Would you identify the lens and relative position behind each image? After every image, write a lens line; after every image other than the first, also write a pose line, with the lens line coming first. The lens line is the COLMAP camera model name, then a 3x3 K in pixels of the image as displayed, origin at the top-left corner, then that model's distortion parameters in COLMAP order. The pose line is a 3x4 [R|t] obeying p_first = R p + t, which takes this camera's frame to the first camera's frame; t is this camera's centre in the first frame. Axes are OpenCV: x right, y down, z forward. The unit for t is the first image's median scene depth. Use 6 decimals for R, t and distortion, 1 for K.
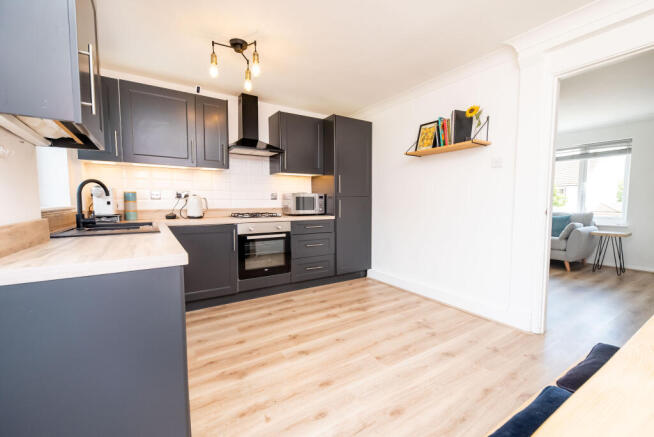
lens RADIAL K [[277.7, 0, 327.2], [0, 277.7, 220.5], [0, 0, 1]] dist [0.004939, -0.000074]
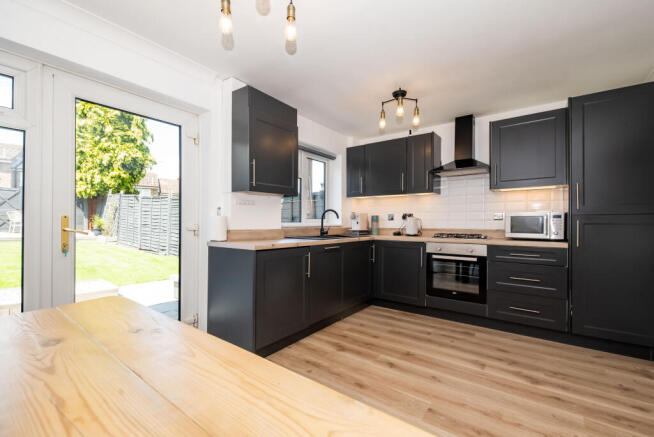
lens RADIAL K [[277.7, 0, 327.2], [0, 277.7, 219.4], [0, 0, 1]] dist [0.004939, -0.000074]
pose [[0.349414, -0.009400, -0.936921, 0.578137], [-0.068470, 0.997020, -0.035538, -0.012884], [0.934463, 0.076569, 0.347729, 0.258531]]
